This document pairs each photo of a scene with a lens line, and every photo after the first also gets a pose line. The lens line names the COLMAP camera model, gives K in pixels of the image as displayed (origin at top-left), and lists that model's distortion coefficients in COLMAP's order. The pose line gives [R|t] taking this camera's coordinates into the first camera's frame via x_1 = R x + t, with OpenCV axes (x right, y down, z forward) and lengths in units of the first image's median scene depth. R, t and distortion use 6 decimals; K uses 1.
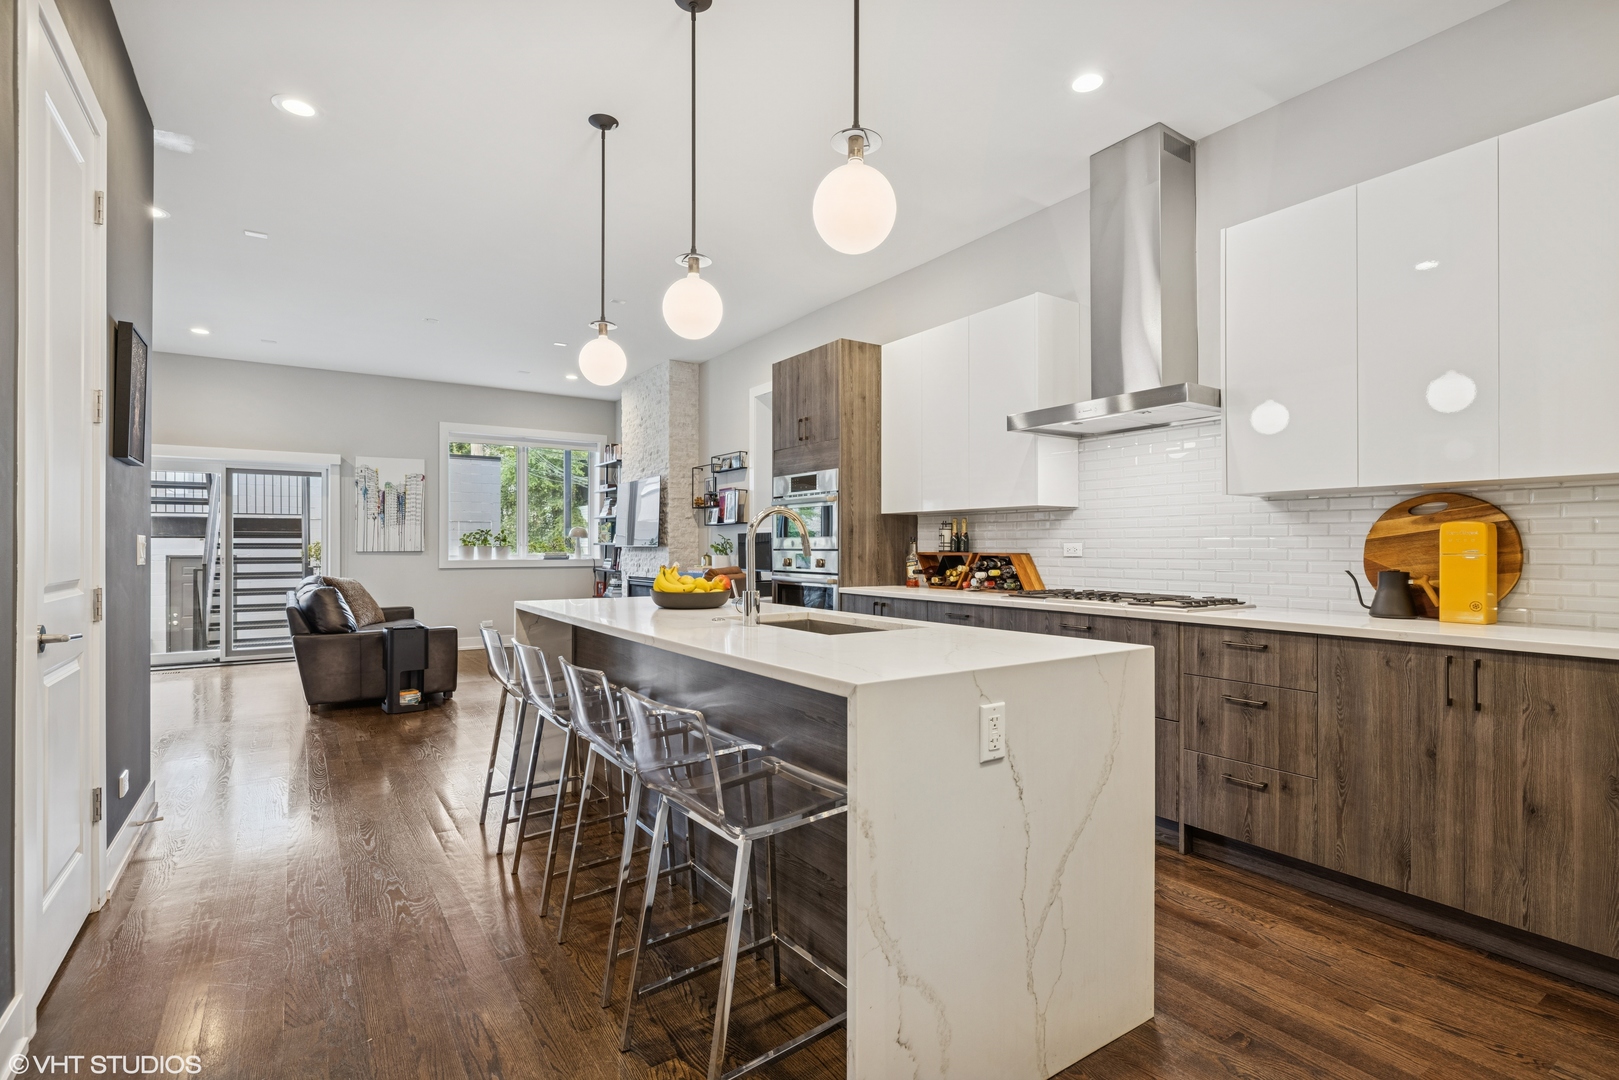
lens RADIAL K [[784.3, 0, 804.5], [0, 784.3, 548.0], [0, 0, 1]] dist [-0.001910, -0.000172]
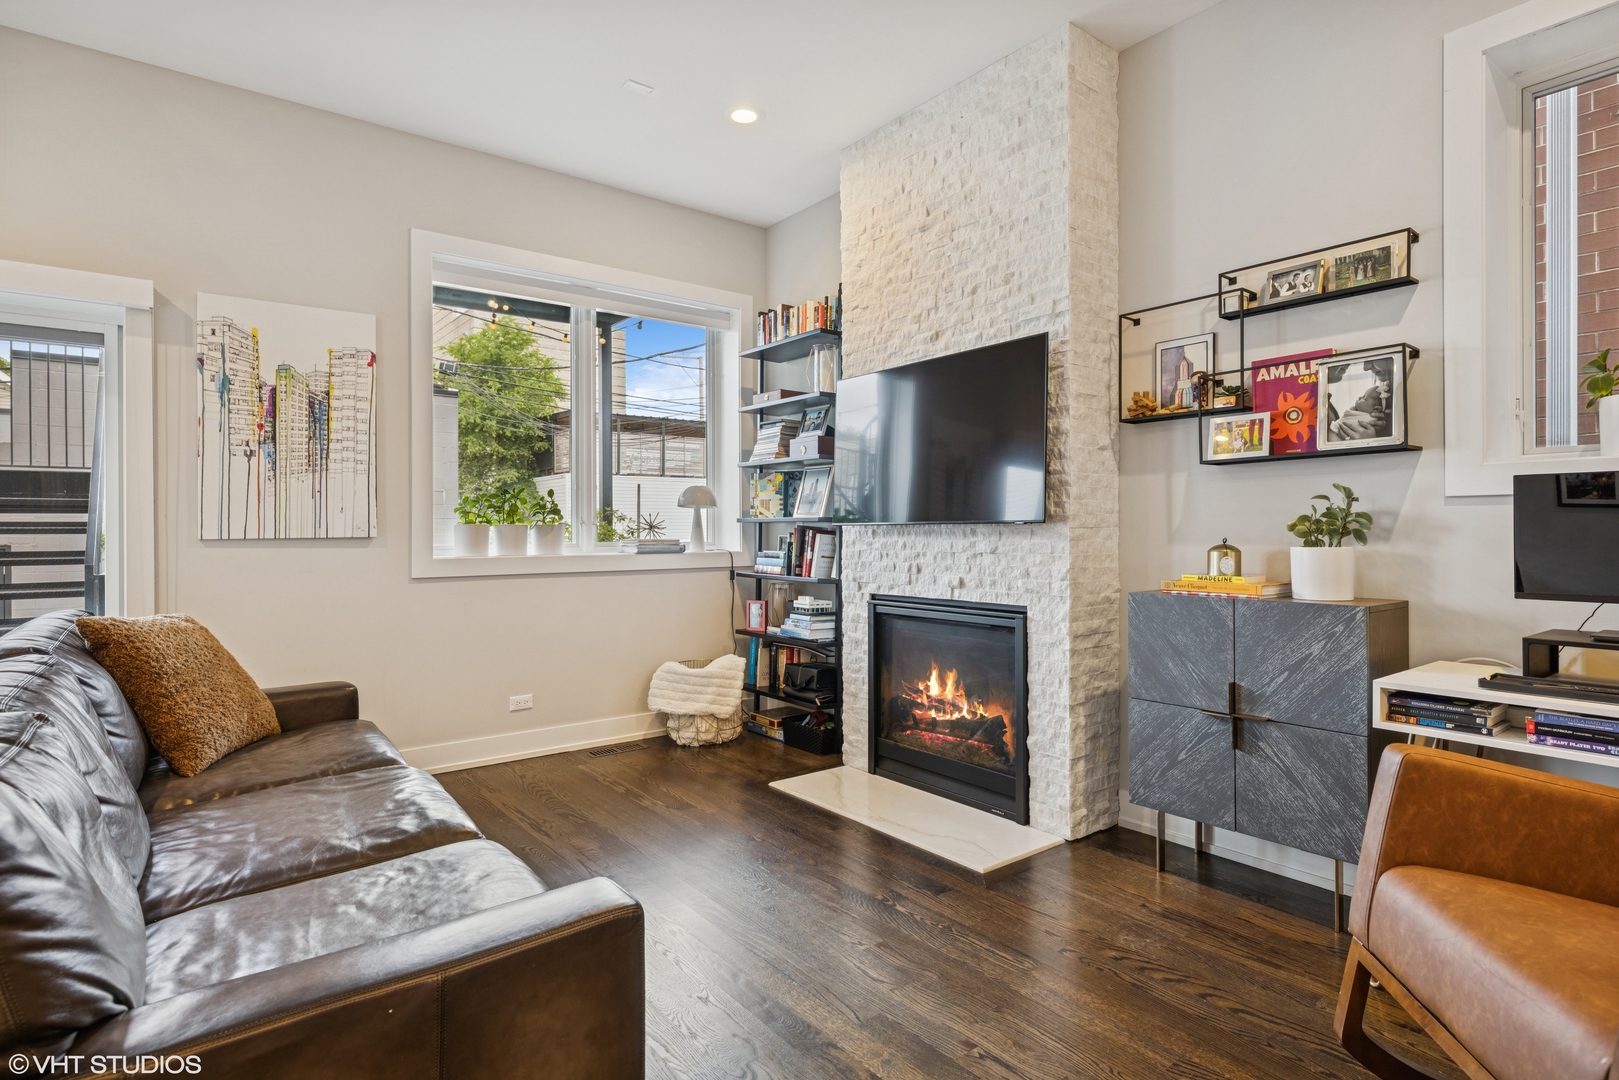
lens RADIAL K [[829.5, 0, 809.5], [0, 829.5, 540.0], [0, 0, 1]] dist [-0.016191, 0.000248]
pose [[0.996802, -0.005196, 0.079739, -0.300385], [0.004292, 0.999925, 0.011504, 0.001361], [-0.079793, -0.011124, 0.996749, 0.563001]]
